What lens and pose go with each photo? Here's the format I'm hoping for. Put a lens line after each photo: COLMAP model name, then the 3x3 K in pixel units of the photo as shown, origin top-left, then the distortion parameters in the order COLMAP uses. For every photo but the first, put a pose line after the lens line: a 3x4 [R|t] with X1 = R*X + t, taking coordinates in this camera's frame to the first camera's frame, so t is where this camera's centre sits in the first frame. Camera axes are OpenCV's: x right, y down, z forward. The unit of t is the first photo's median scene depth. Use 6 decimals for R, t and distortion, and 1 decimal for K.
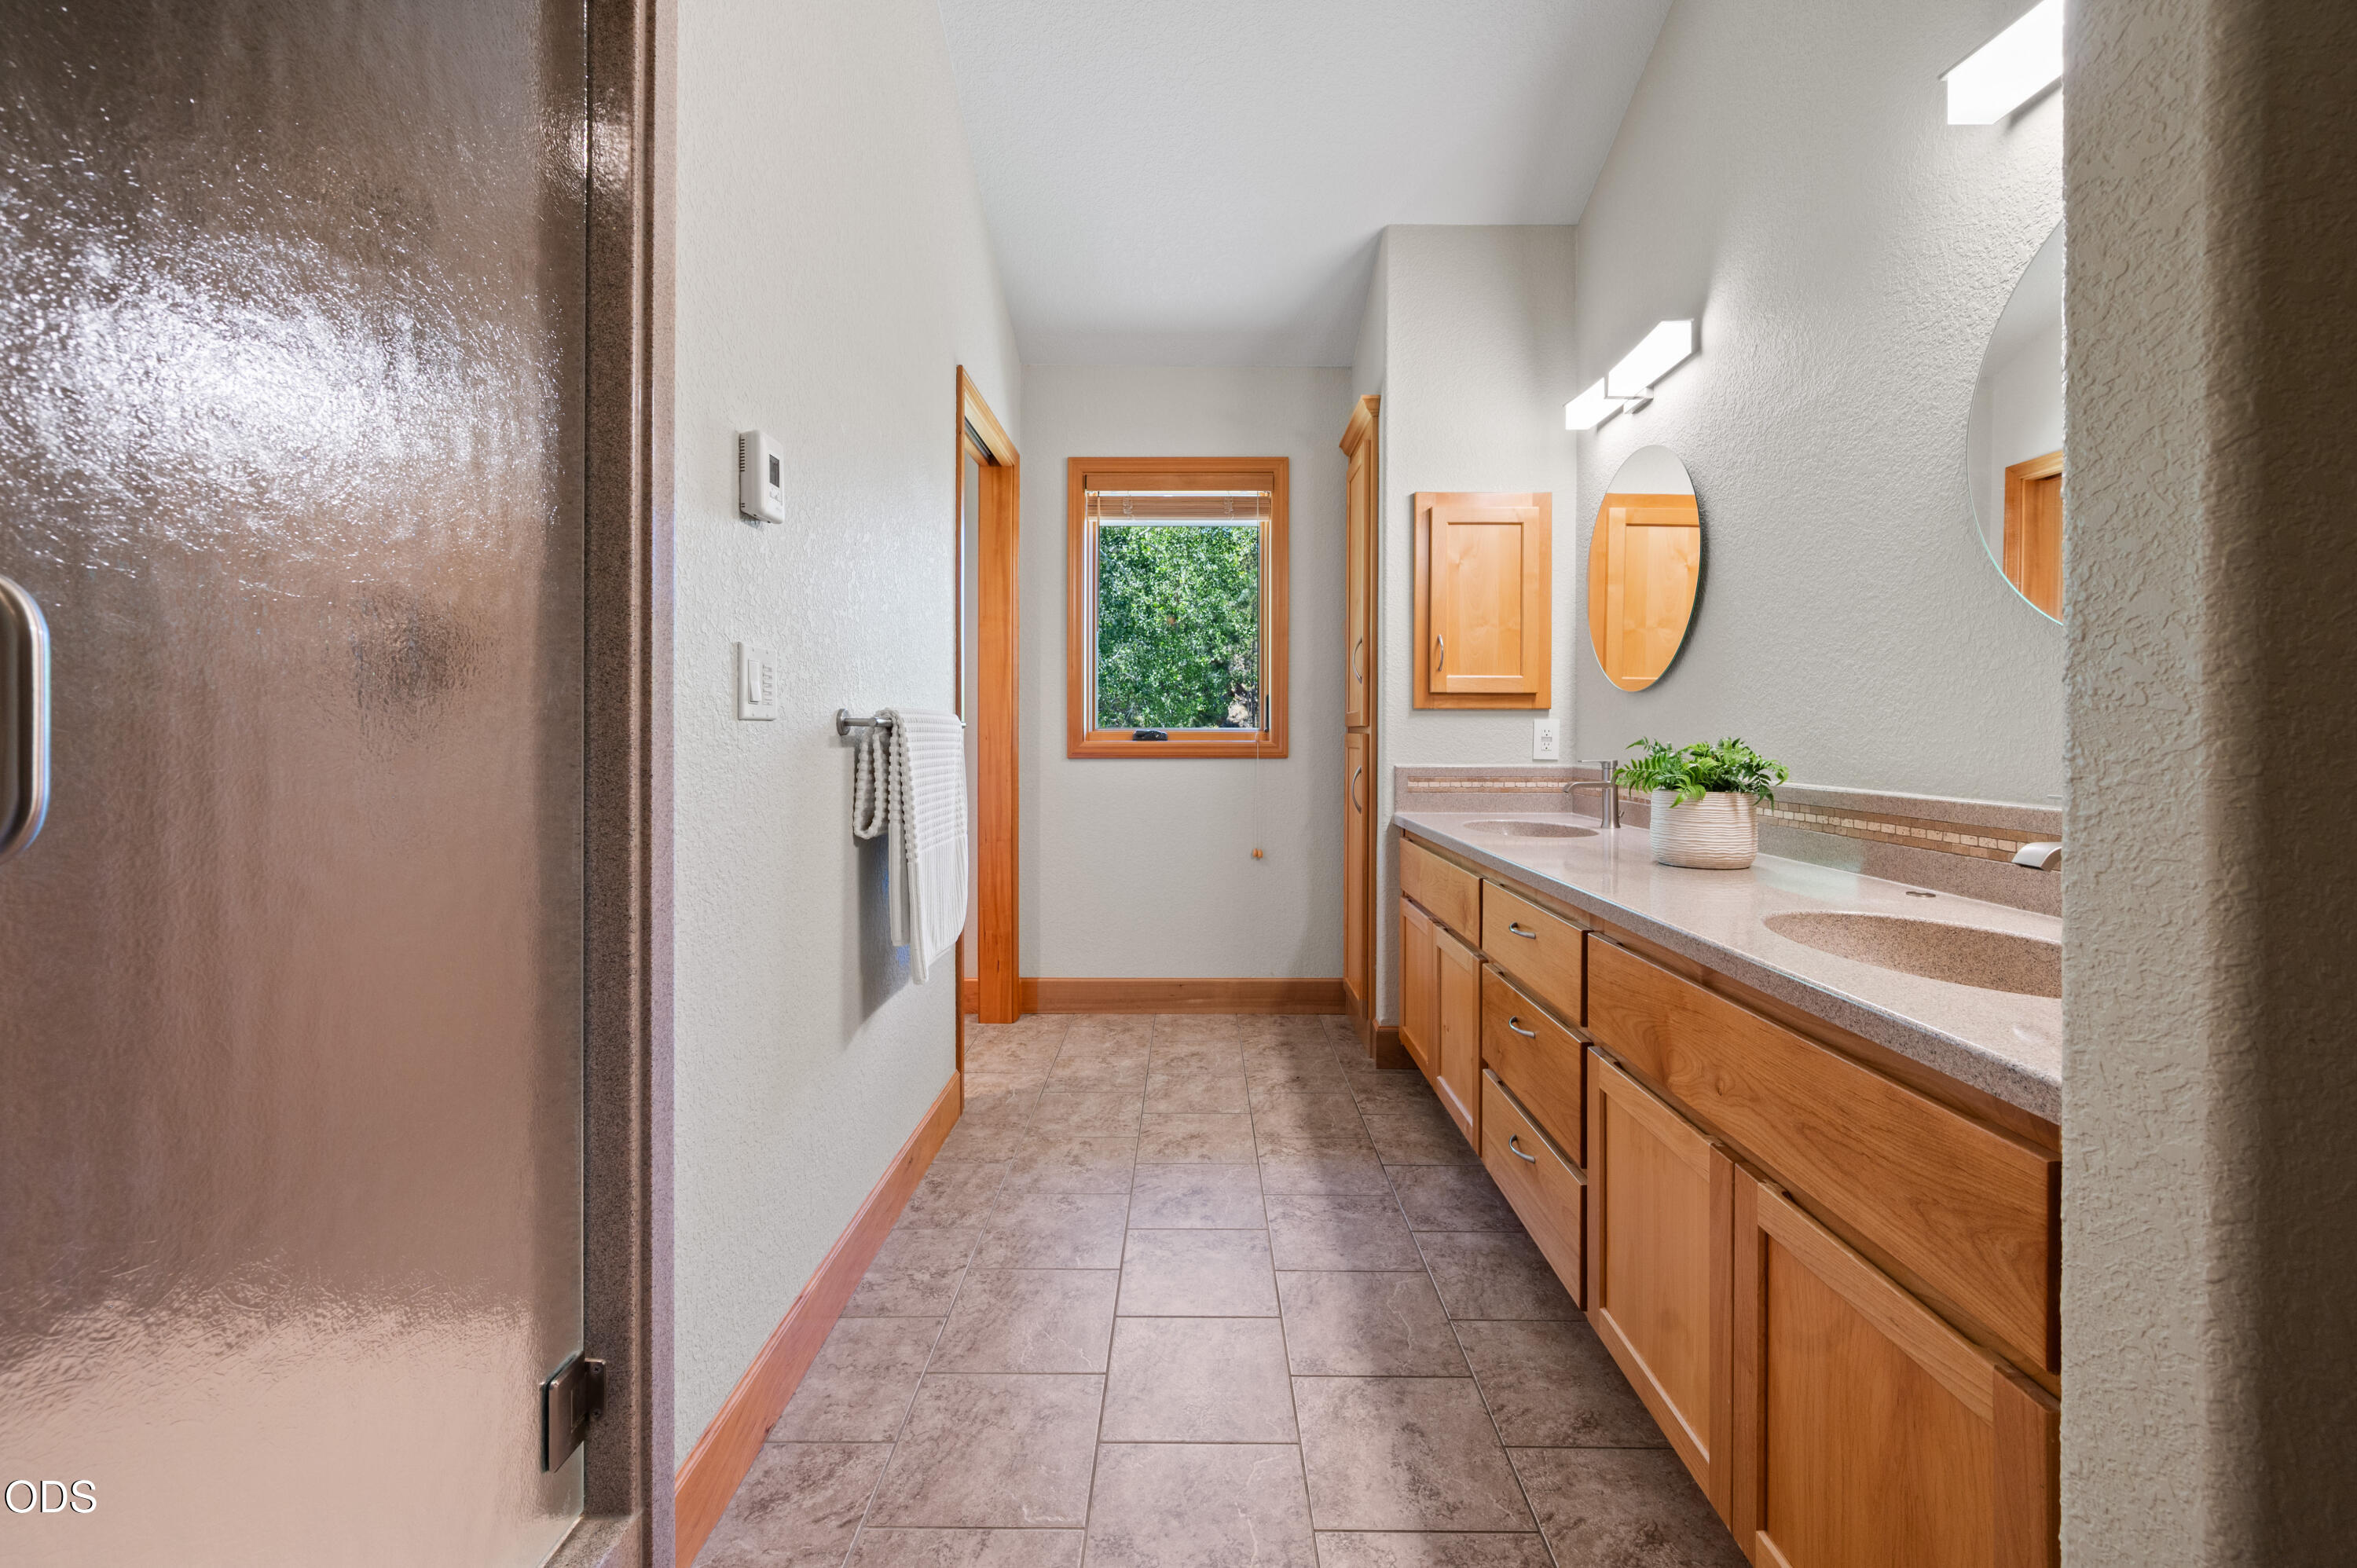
lens RADIAL K [[938.0, 0, 1179.5], [0, 938.0, 736.4], [0, 0, 1]] dist [-0.000789, -0.000309]
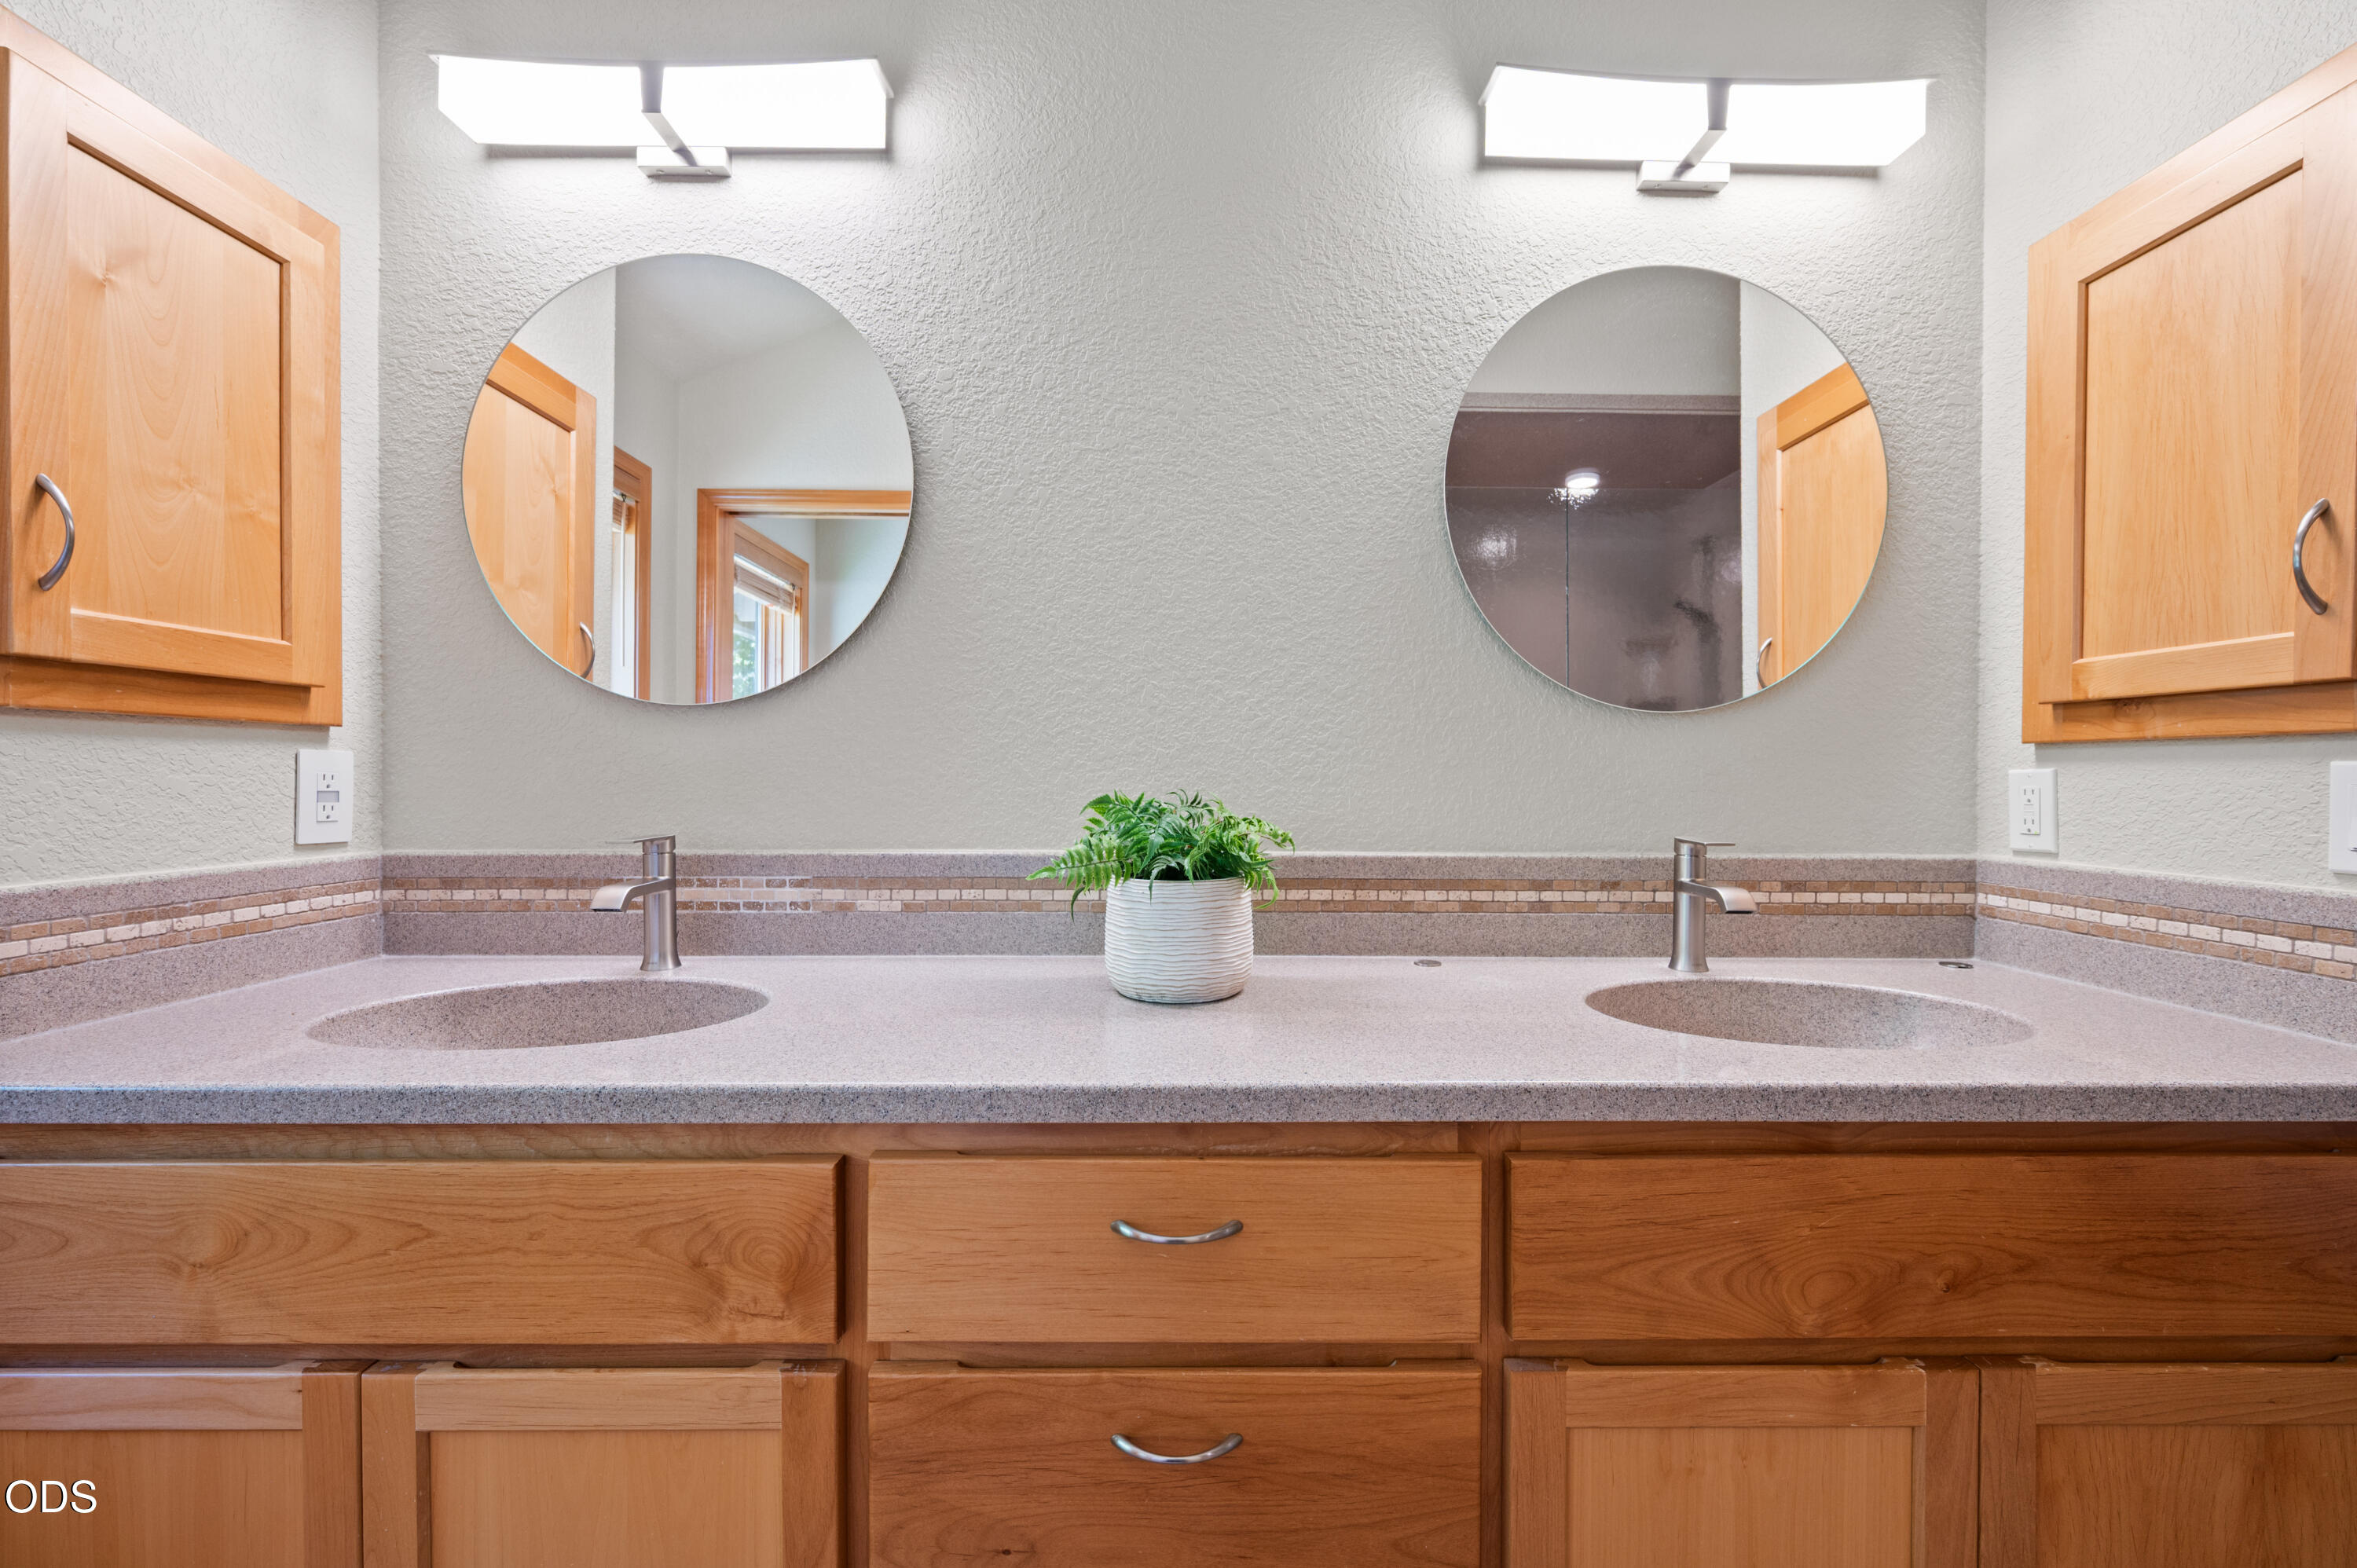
lens RADIAL K [[938.0, 0, 1177.4], [0, 938.0, 785.9], [0, 0, 1]] dist [-0.000789, -0.000309]
pose [[-0.022498, -0.015206, 0.999631, -0.056160], [0.002128, 0.999881, 0.015258, -0.008767], [-0.999745, 0.002470, -0.022462, 0.723125]]
